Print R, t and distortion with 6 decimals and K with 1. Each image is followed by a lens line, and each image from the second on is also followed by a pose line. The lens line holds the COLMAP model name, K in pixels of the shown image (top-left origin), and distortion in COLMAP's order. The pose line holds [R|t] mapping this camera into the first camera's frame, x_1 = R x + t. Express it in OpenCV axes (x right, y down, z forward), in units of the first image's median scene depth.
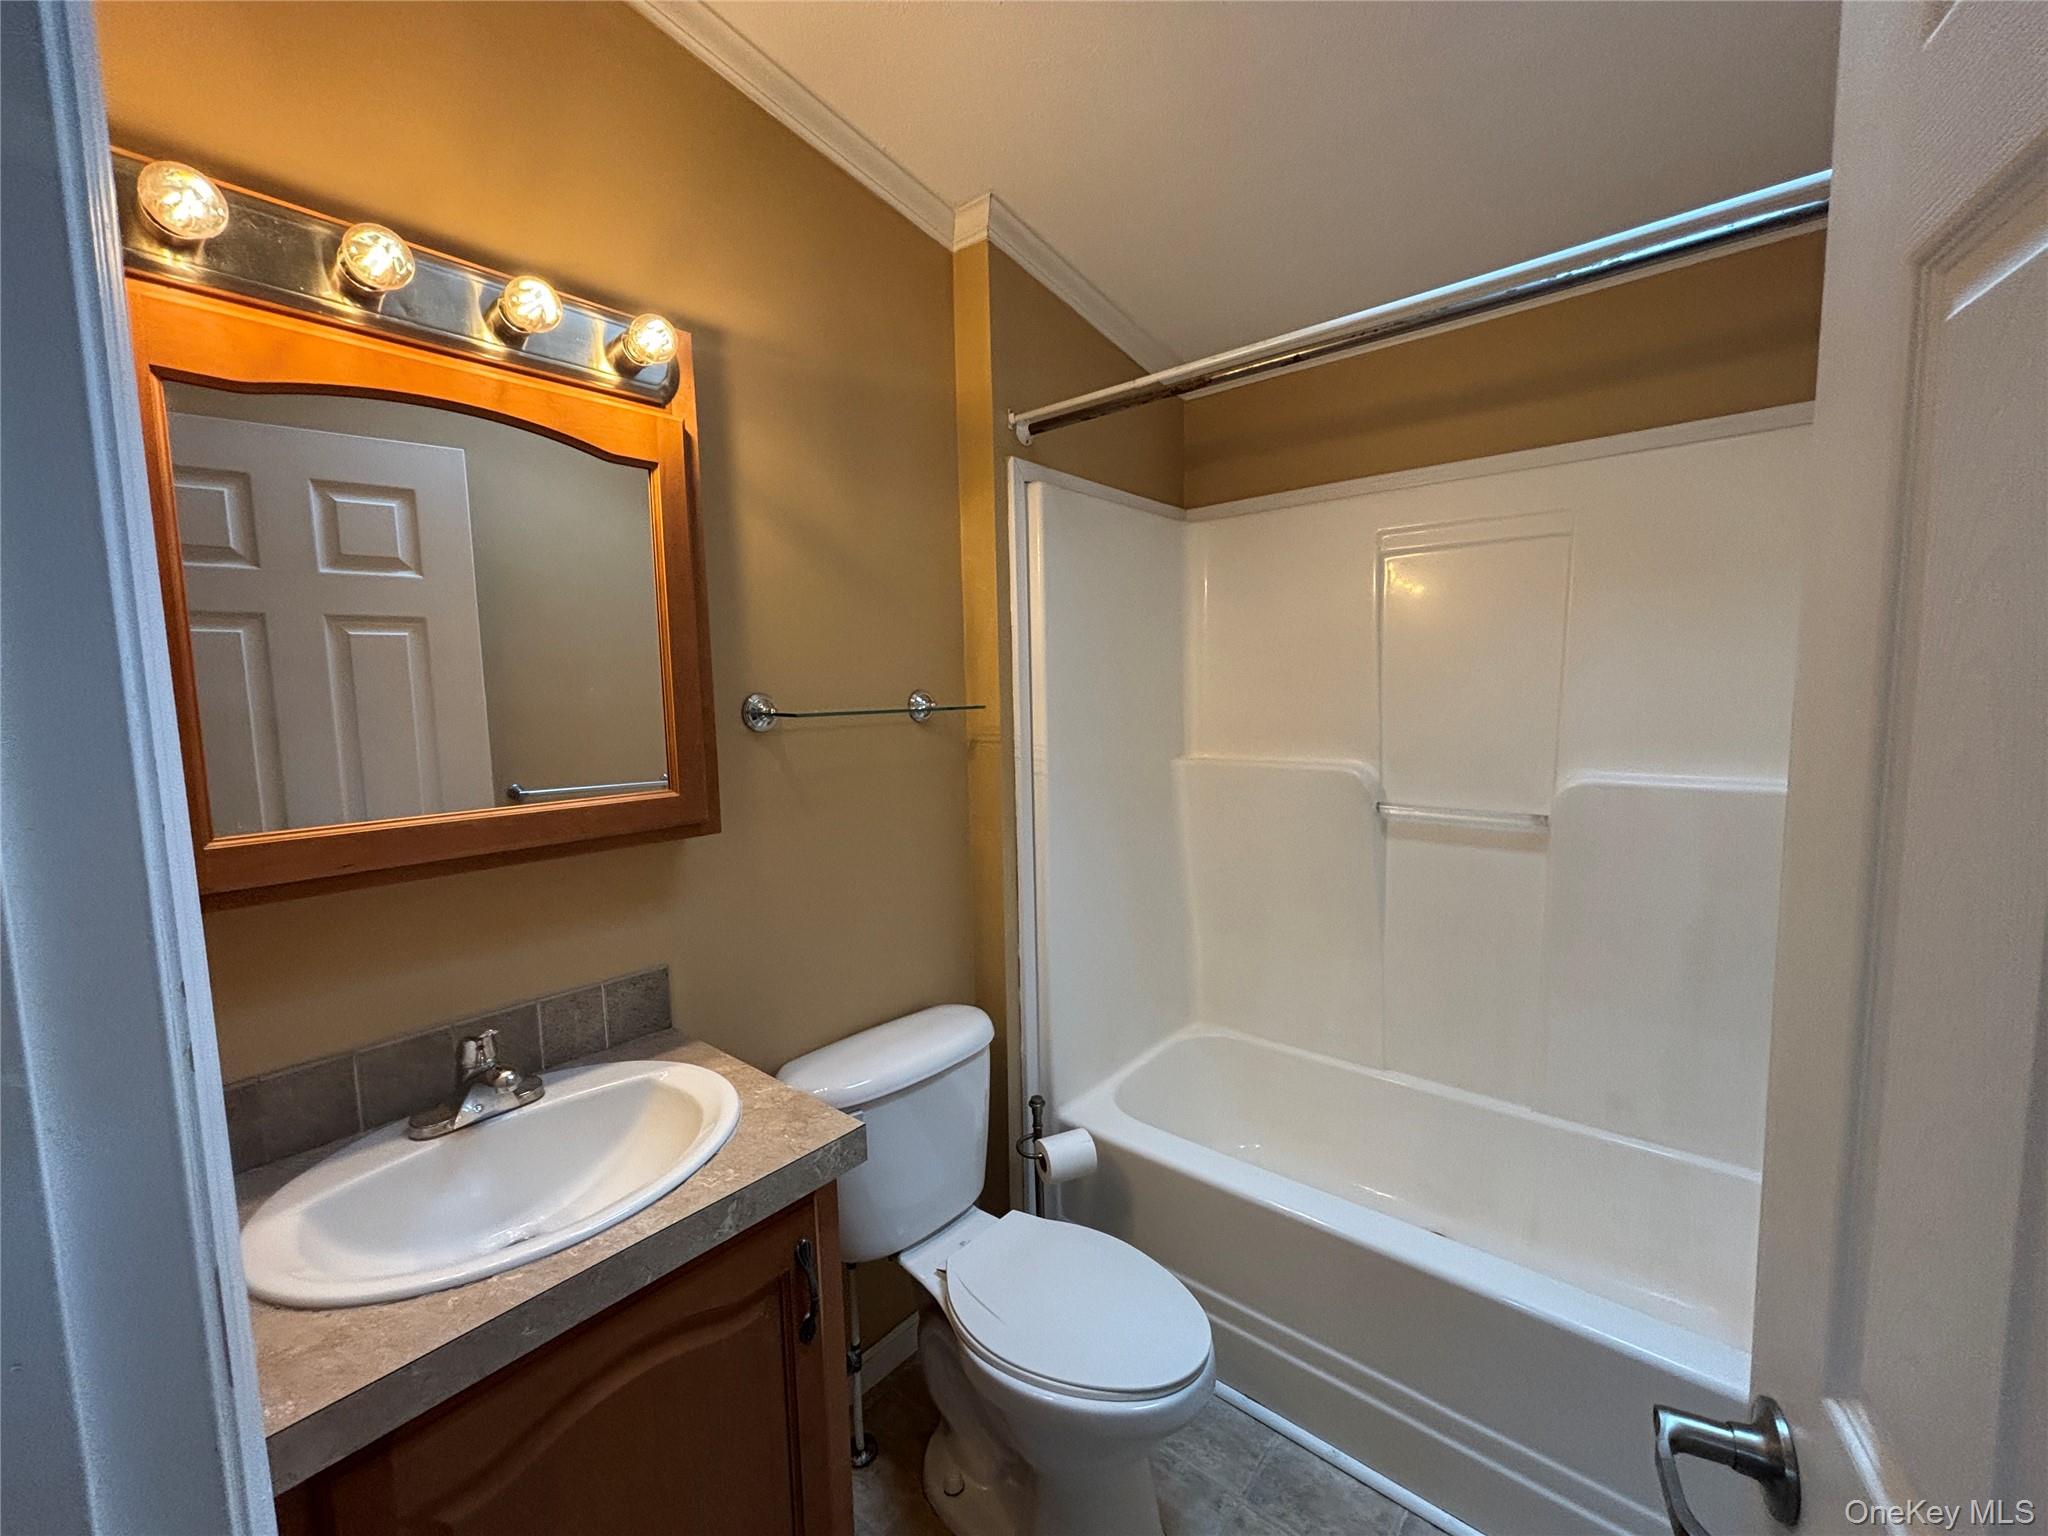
lens RADIAL K [[828.8, 0, 1020.1], [0, 828.8, 761.9], [0, 0, 1]] dist [-0.003079, 0.001225]
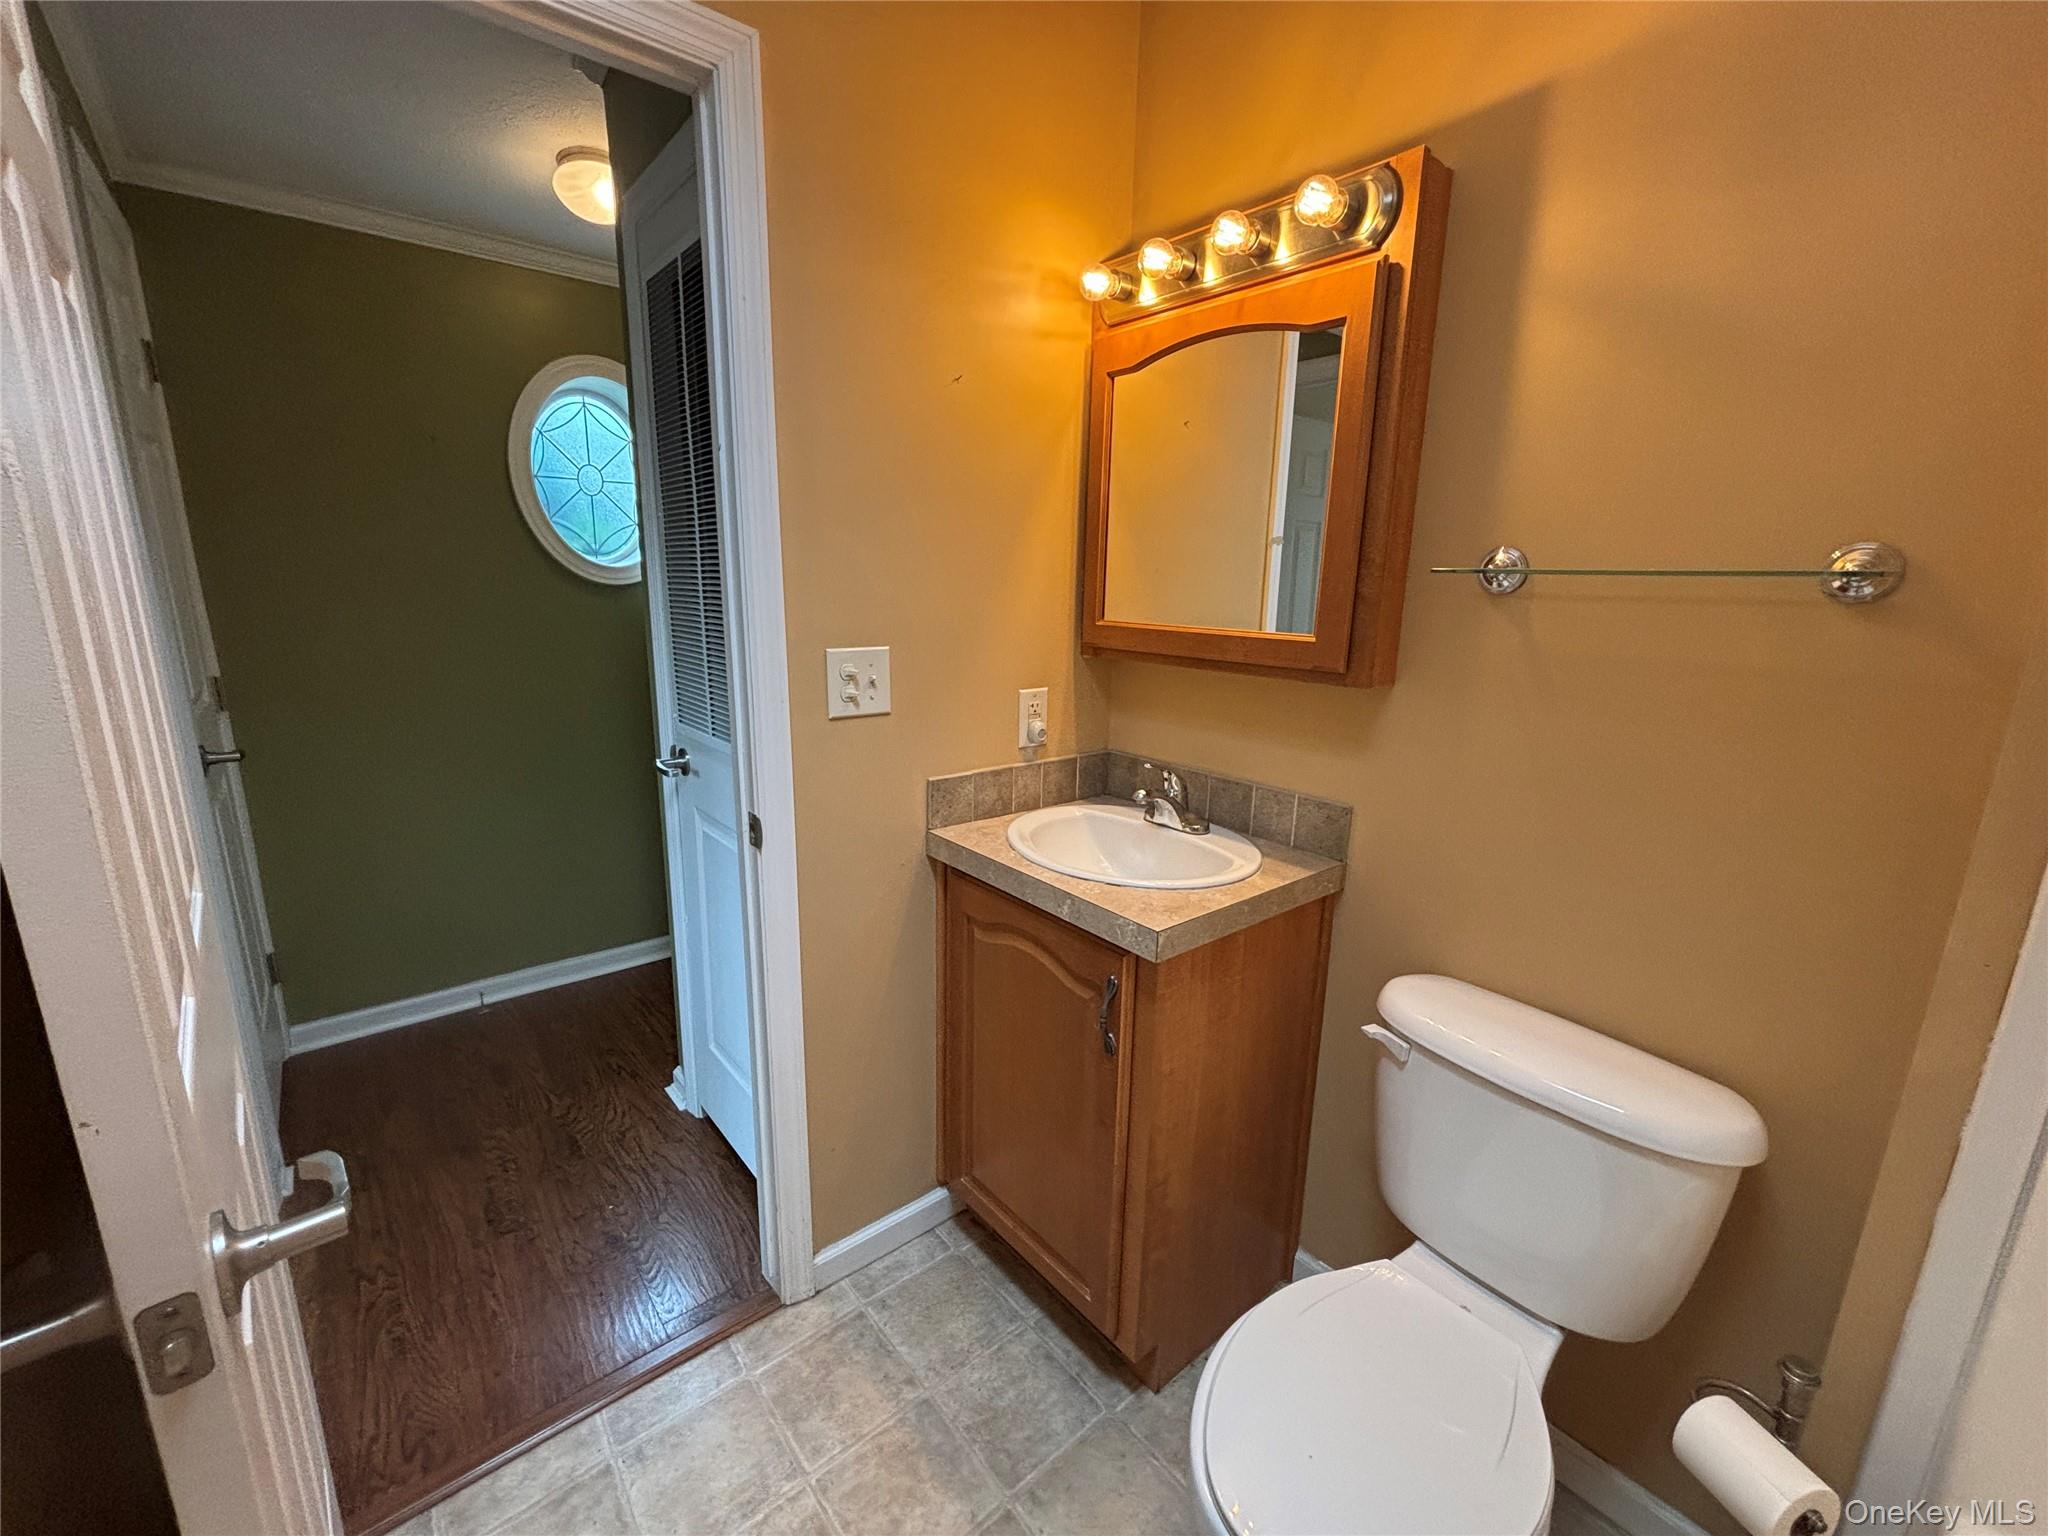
lens RADIAL K [[828.8, 0, 1034.4], [0, 828.8, 765.3], [0, 0, 1]] dist [-0.003079, 0.001225]
pose [[-0.162794, 0.234689, -0.958342, 0.606232], [-0.109531, 0.960997, 0.253946, -0.031996], [0.980562, 0.146308, -0.130739, 0.668225]]
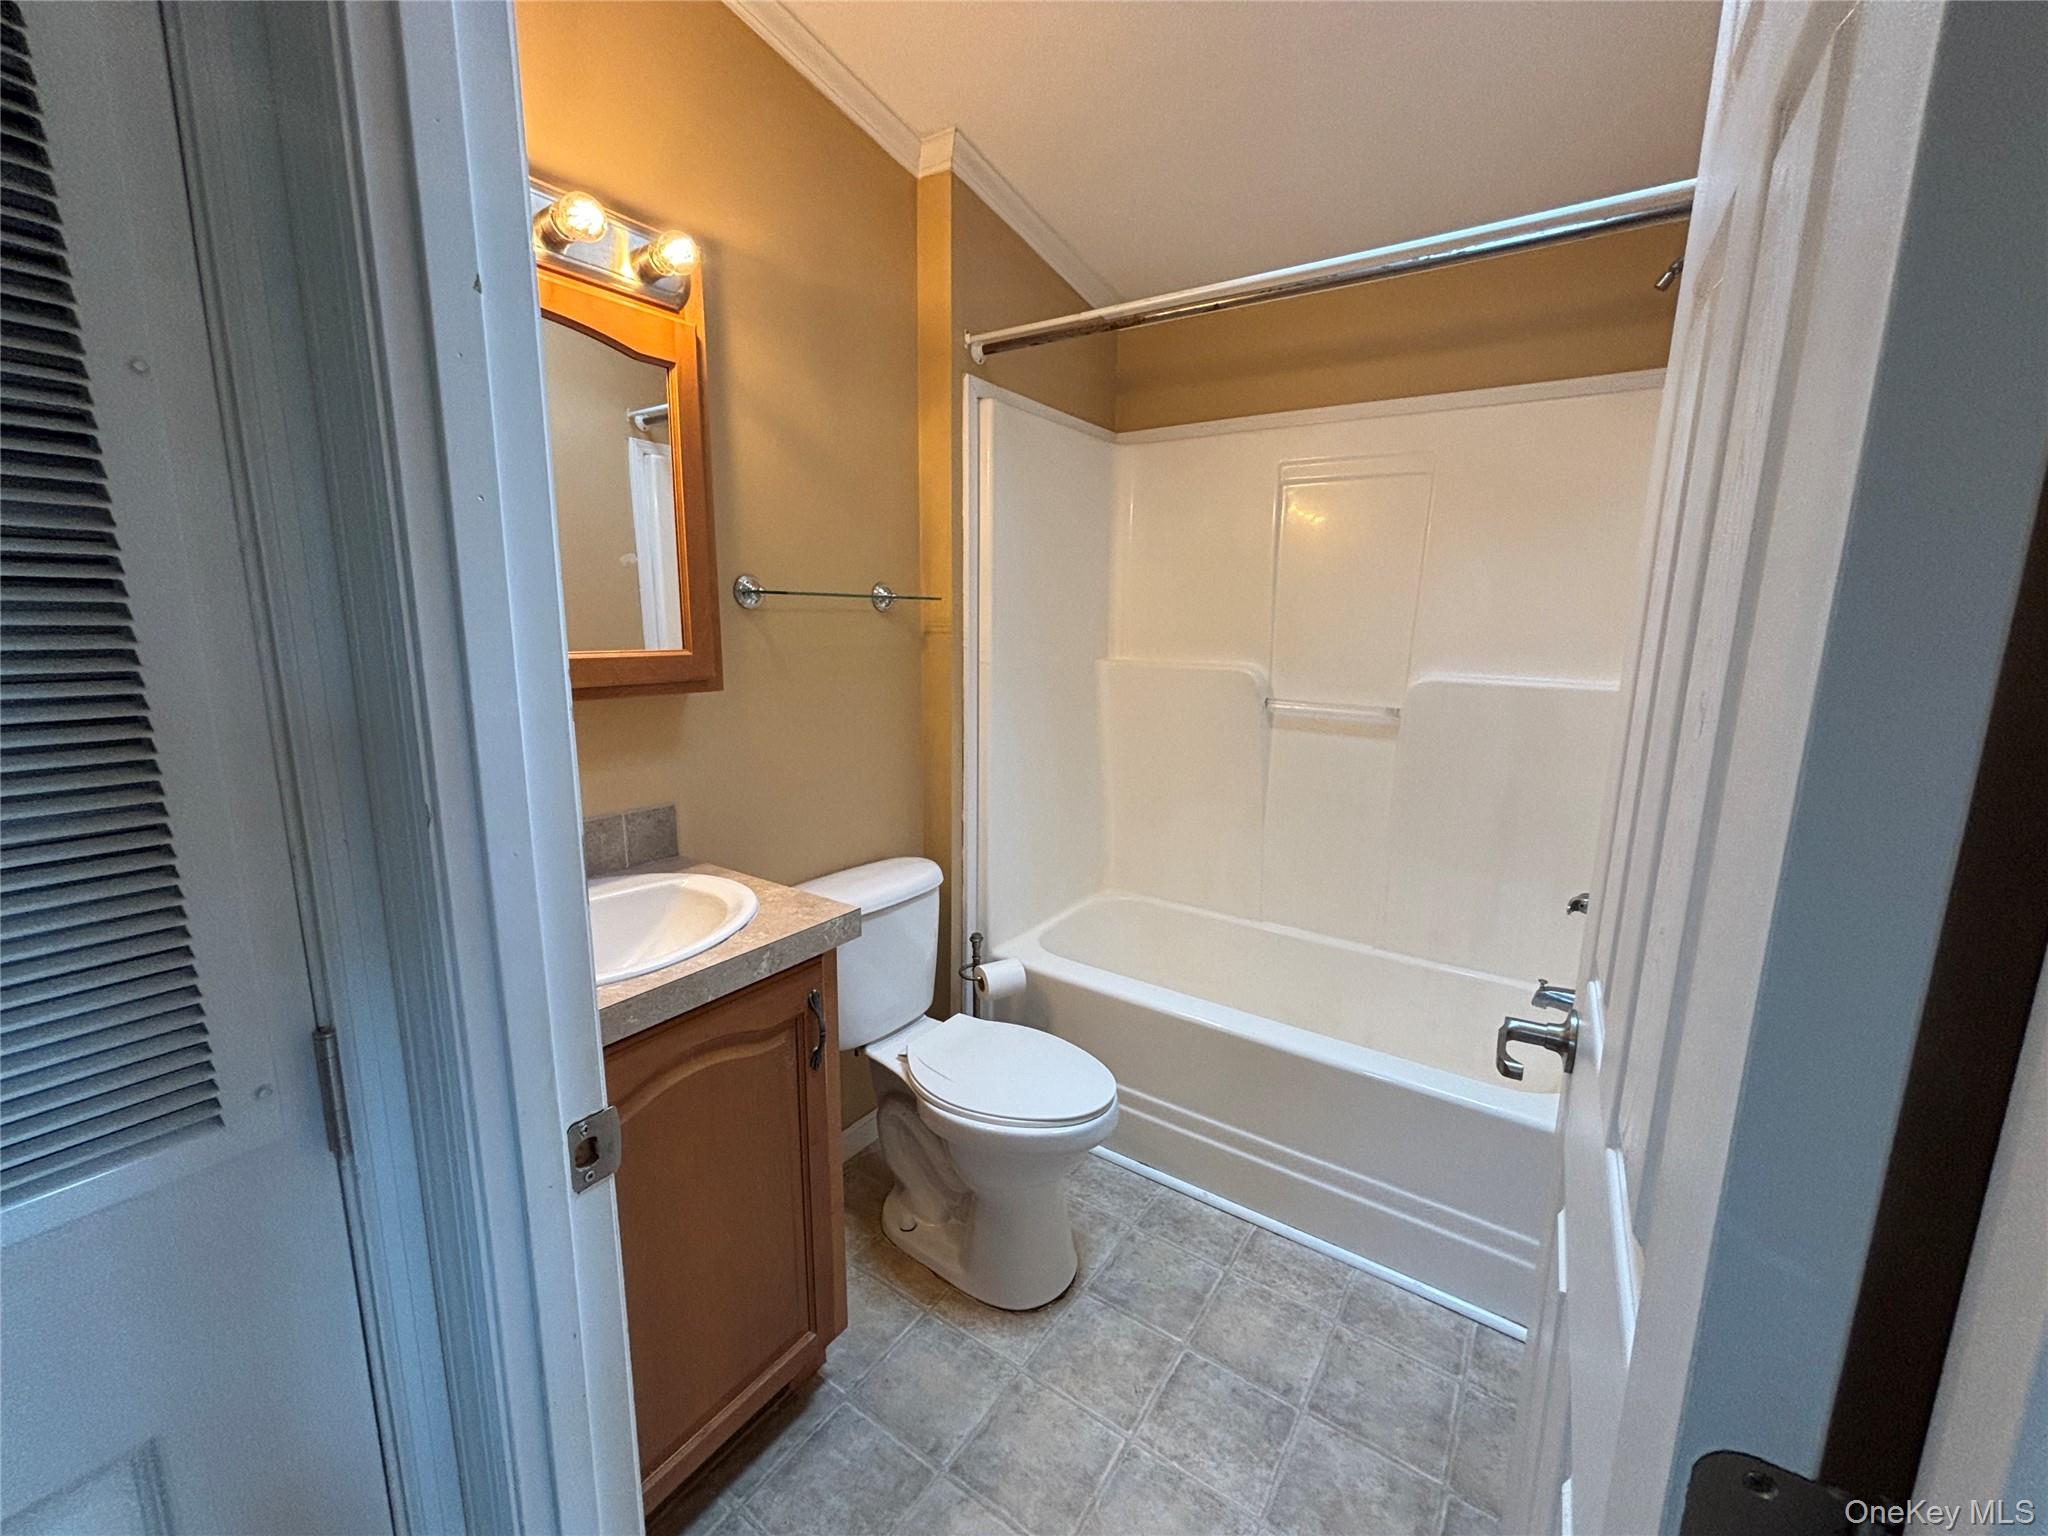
lens RADIAL K [[828.8, 0, 1023.1], [0, 828.8, 759.6], [0, 0, 1]] dist [-0.003079, 0.001225]
pose [[0.994133, 0.018725, 0.106532, -0.053818], [-0.027833, 0.996020, 0.084669, 0.064146], [-0.104523, -0.087137, 0.990698, -0.196942]]
